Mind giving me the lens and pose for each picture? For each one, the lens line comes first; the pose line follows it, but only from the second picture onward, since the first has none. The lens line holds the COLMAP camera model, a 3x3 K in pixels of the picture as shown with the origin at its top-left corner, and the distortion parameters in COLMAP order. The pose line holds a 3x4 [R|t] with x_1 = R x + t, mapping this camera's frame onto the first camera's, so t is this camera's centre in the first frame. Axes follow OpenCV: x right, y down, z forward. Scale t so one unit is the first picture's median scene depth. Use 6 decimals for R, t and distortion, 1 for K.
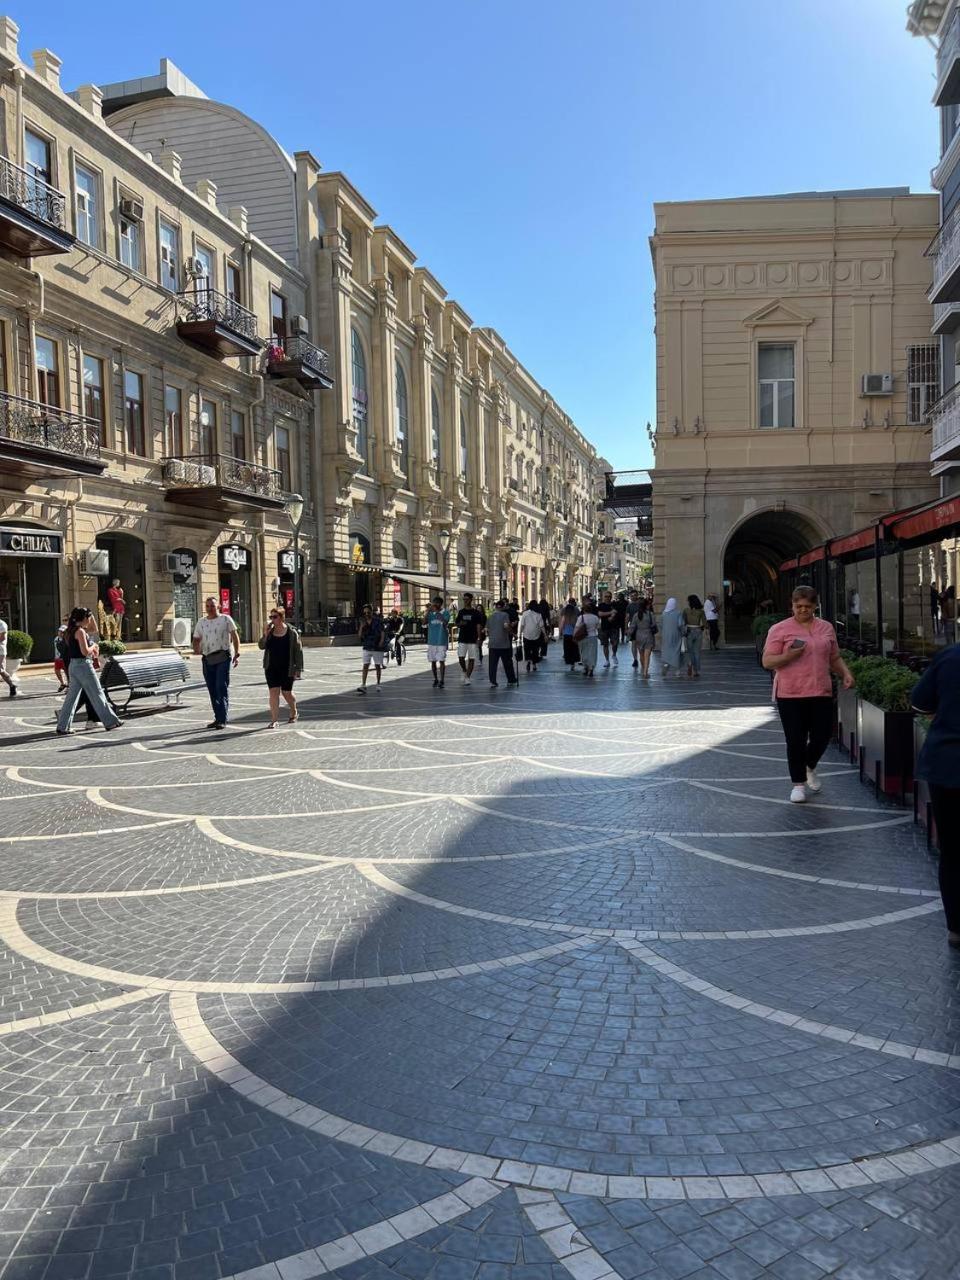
lens RADIAL K [[948.2, 0, 479.0], [0, 948.2, 646.9], [0, 0, 1]] dist [0.044624, -0.050759]
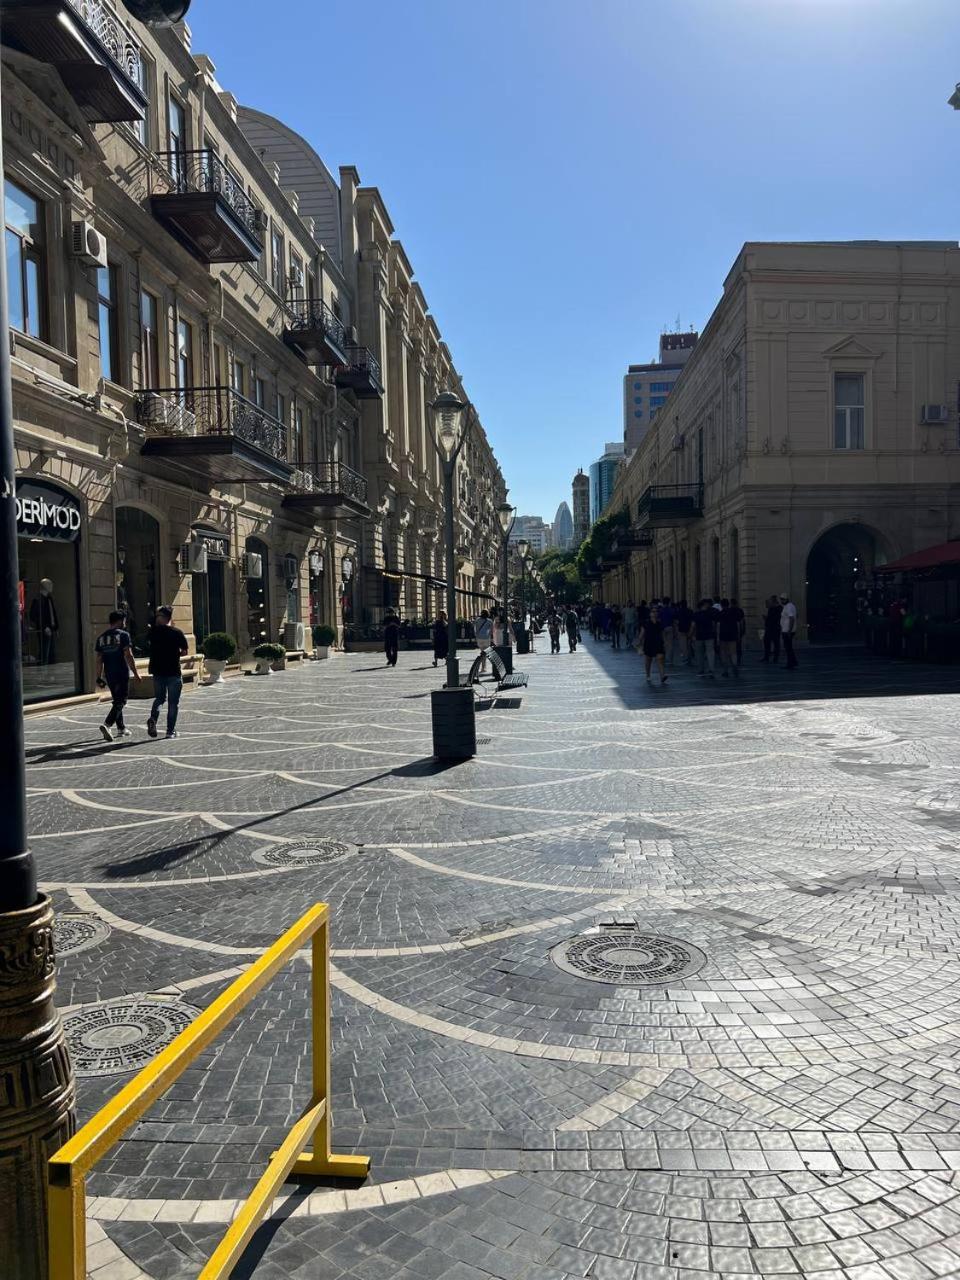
lens RADIAL K [[948.2, 0, 481.0], [0, 948.2, 642.2], [0, 0, 1]] dist [0.044624, -0.050759]
pose [[0.987235, -0.006834, 0.159126, -0.348566], [0.009408, 0.999837, -0.015429, 0.010015], [-0.158994, 0.016729, 0.987138, -0.031427]]
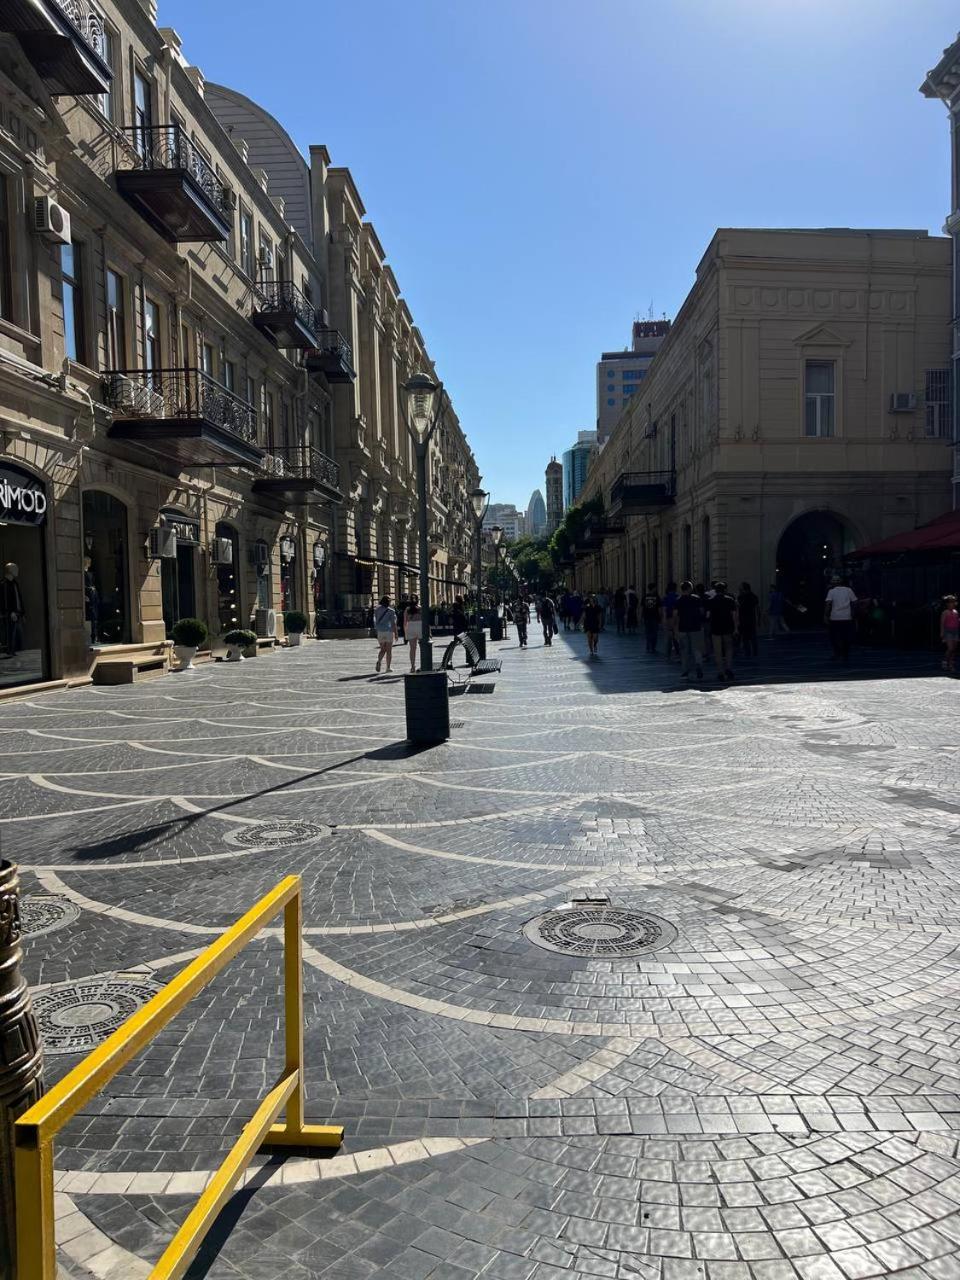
lens RADIAL K [[948.2, 0, 483.2], [0, 948.2, 647.9], [0, 0, 1]] dist [0.044624, -0.050759]
pose [[0.981901, -0.010977, 0.189077, -0.348472], [0.010499, 0.999939, 0.003529, 0.011962], [-0.189104, -0.001480, 0.981956, -0.030883]]
